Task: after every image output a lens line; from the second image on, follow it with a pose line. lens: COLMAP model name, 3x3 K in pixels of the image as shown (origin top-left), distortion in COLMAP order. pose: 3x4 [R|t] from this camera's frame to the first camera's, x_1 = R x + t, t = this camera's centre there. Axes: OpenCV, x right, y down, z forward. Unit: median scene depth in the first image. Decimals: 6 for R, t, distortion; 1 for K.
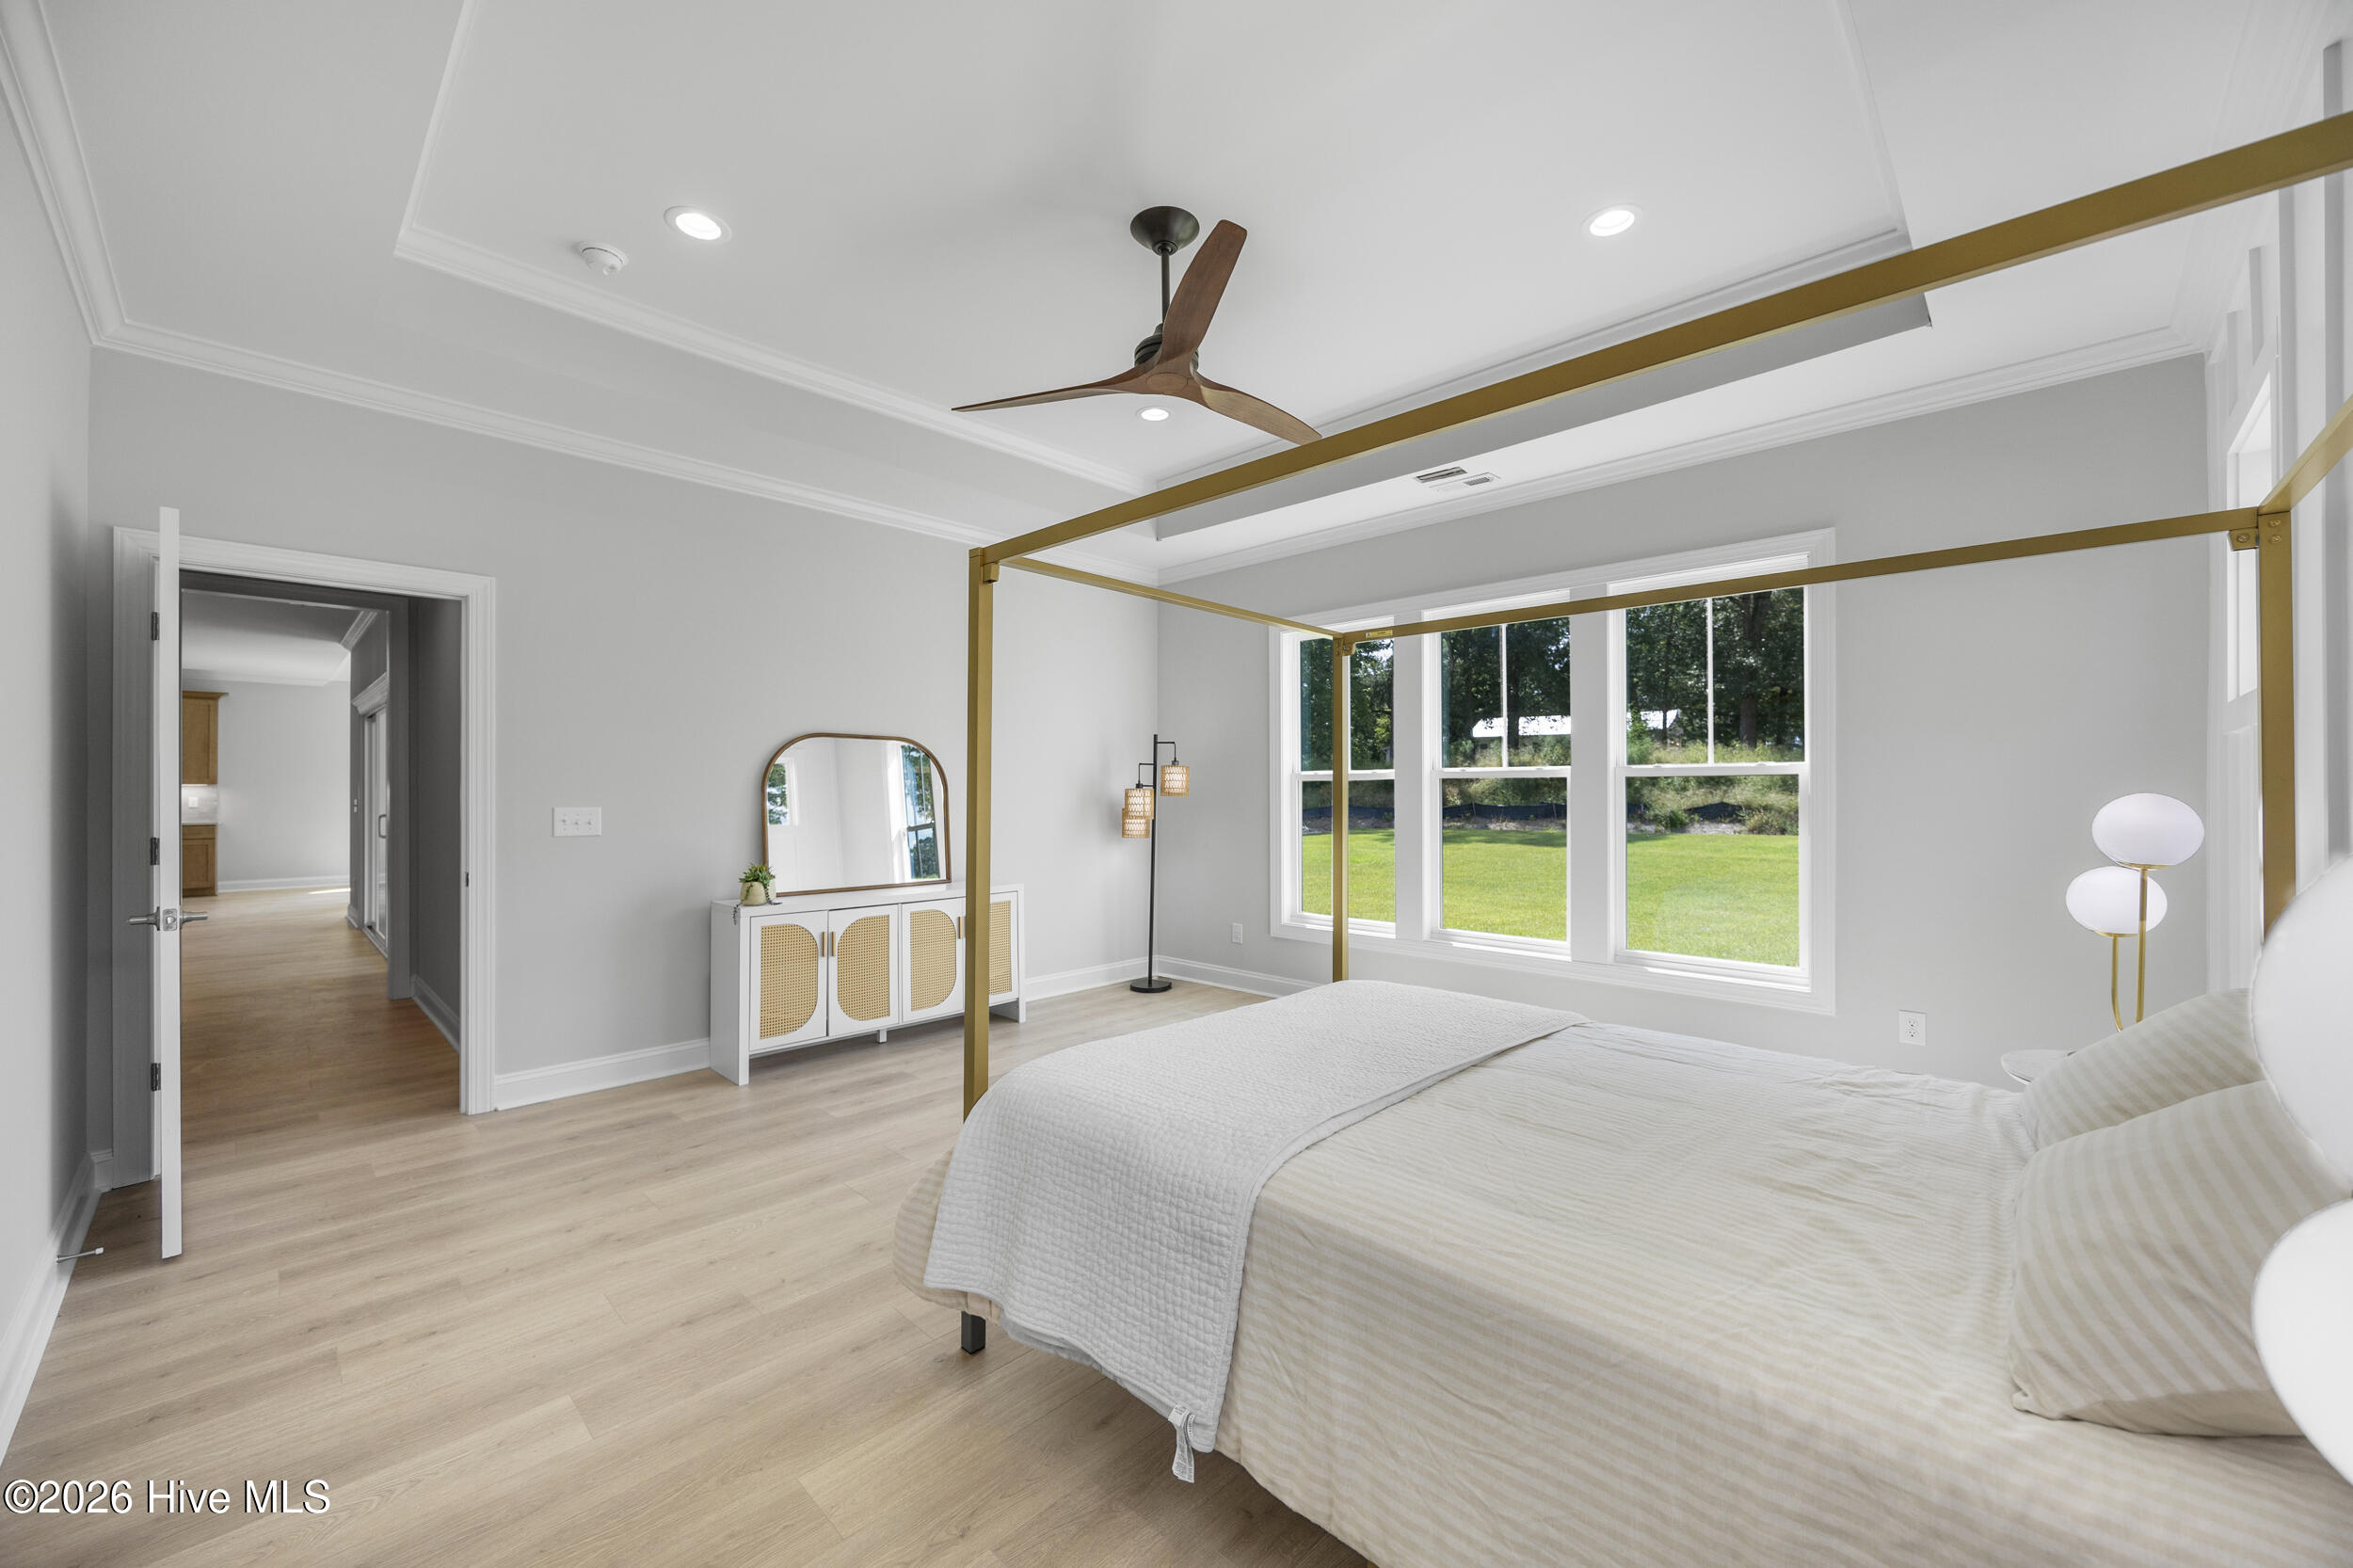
lens RADIAL K [[908.6, 0, 1167.9], [0, 908.6, 786.9], [0, 0, 1]] dist [-0.000063, -0.000317]
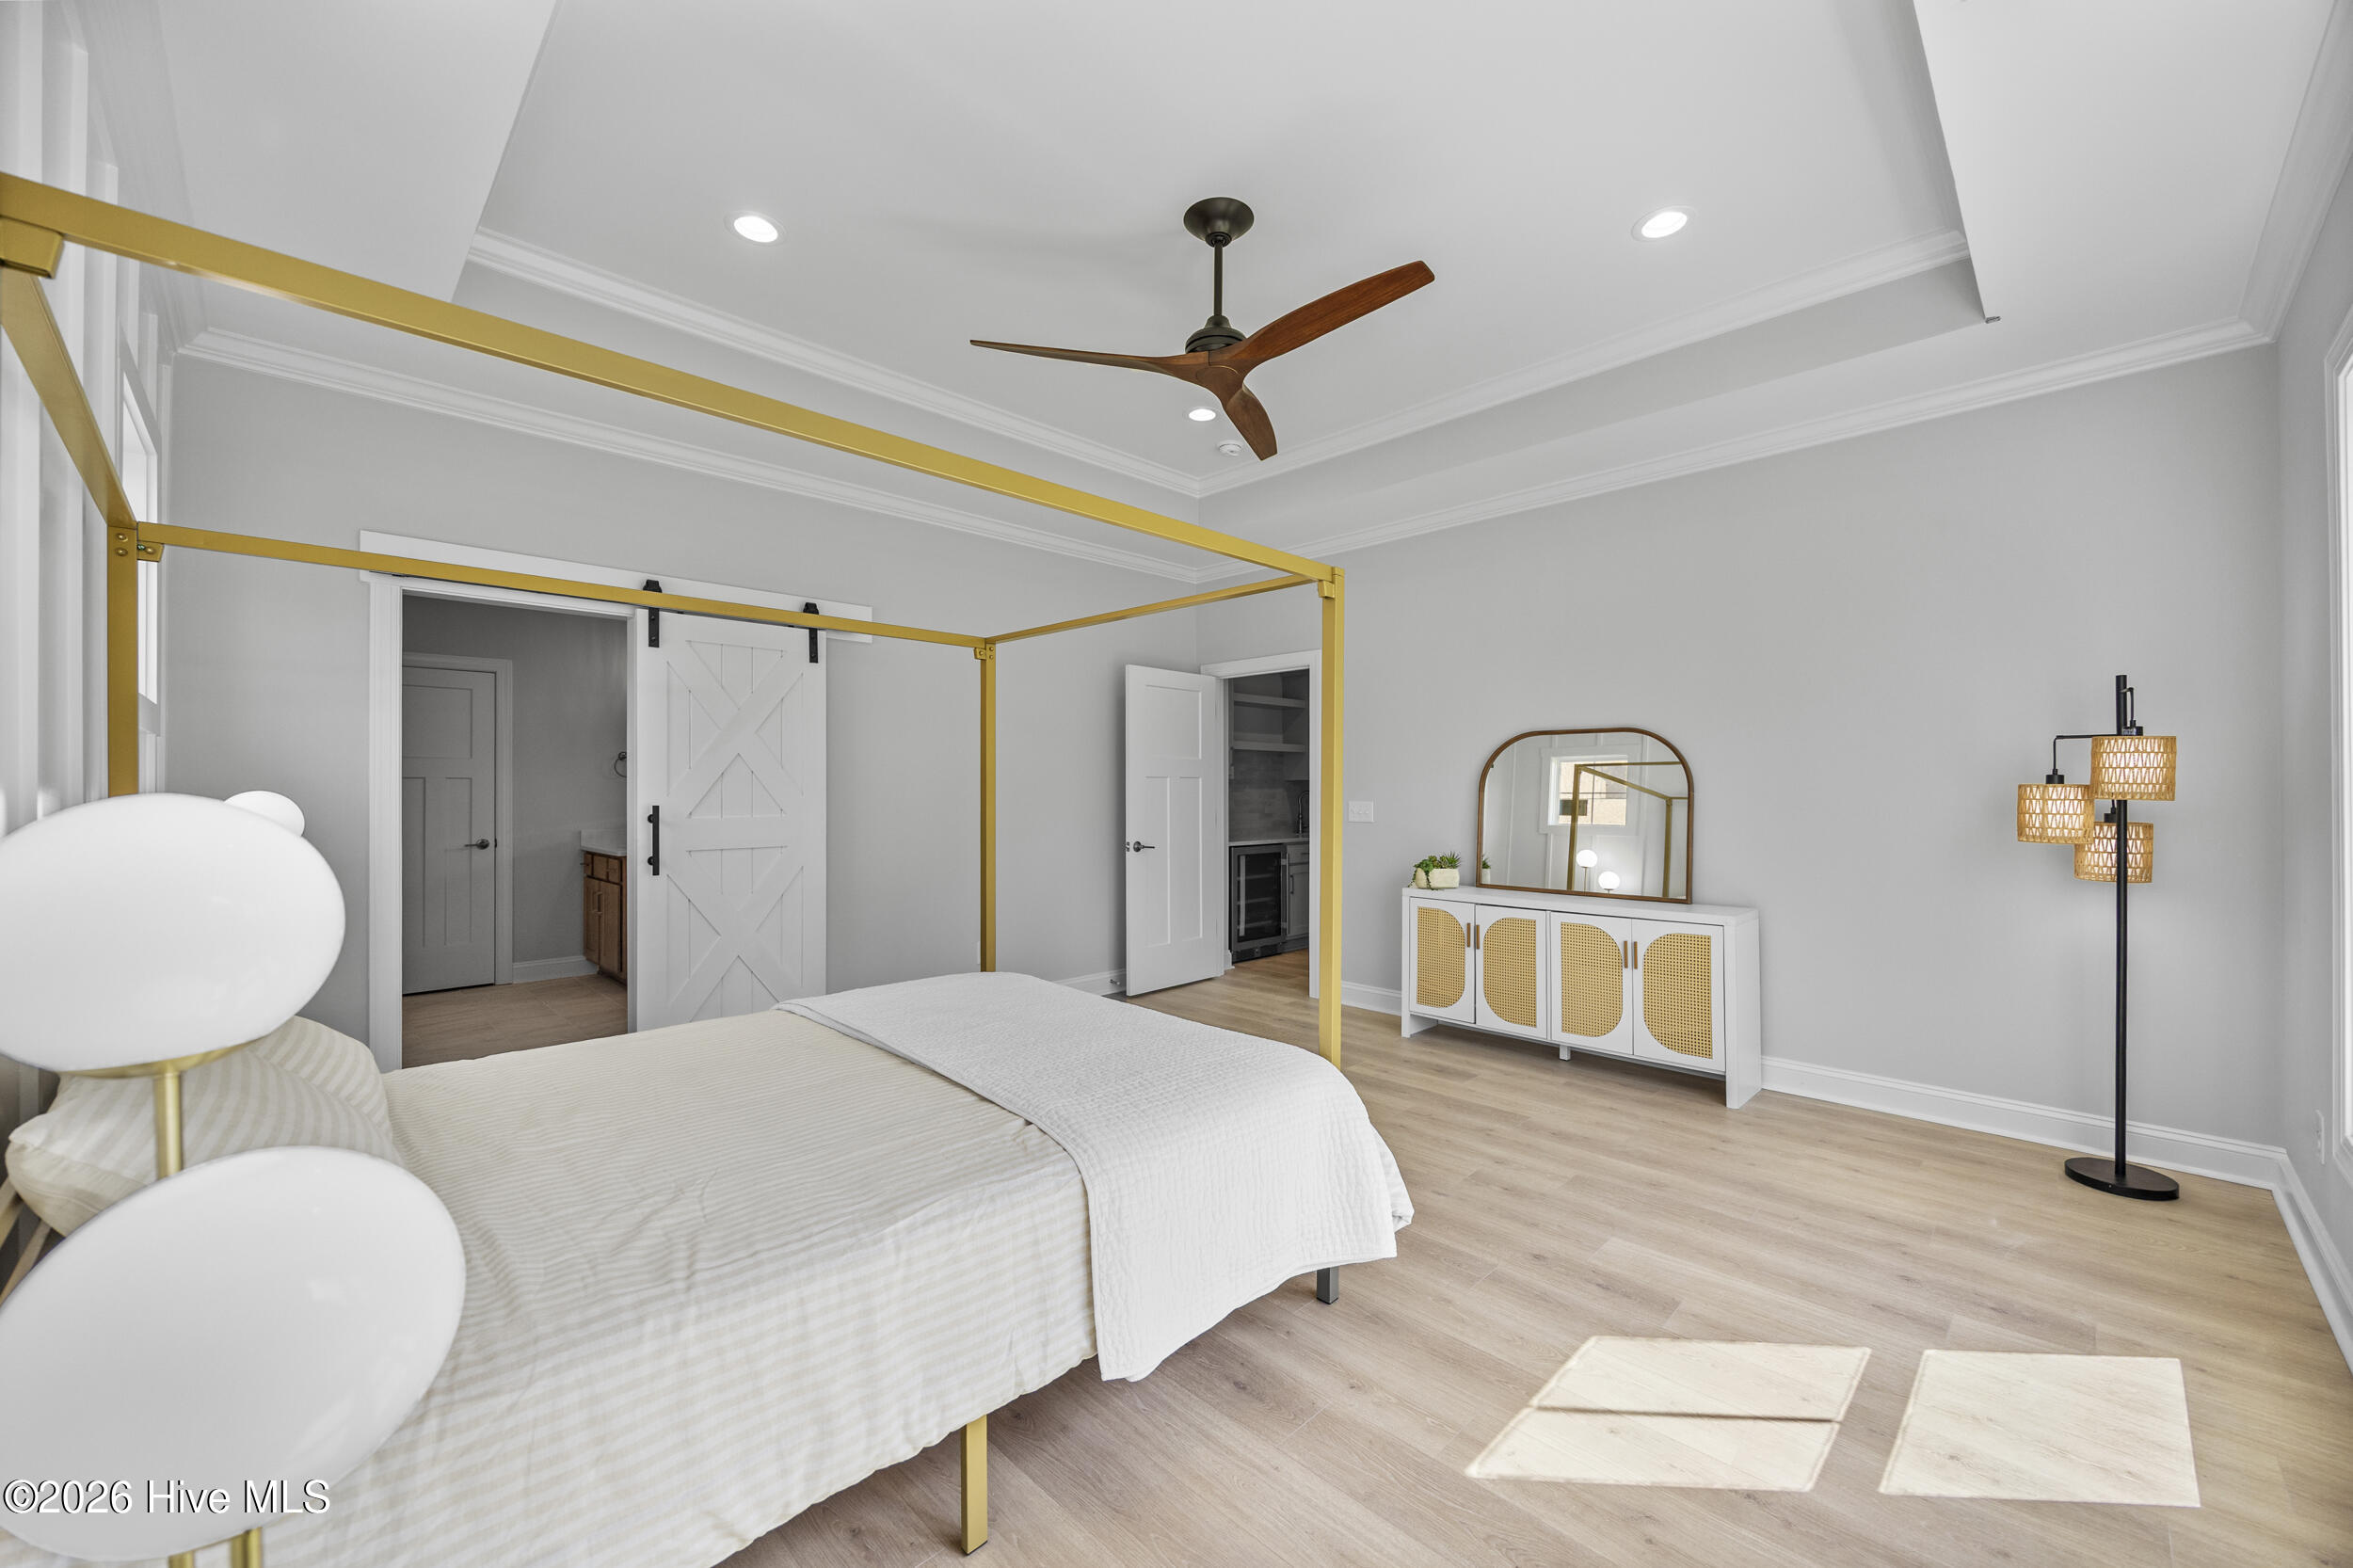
lens RADIAL K [[908.6, 0, 1170.6], [0, 908.6, 792.2], [0, 0, 1]] dist [-0.000063, -0.000317]
pose [[-0.039084, -0.004342, -0.999226, 0.684793], [0.002834, 0.999986, -0.004456, 0.011594], [0.999232, -0.003006, -0.039071, 0.691836]]
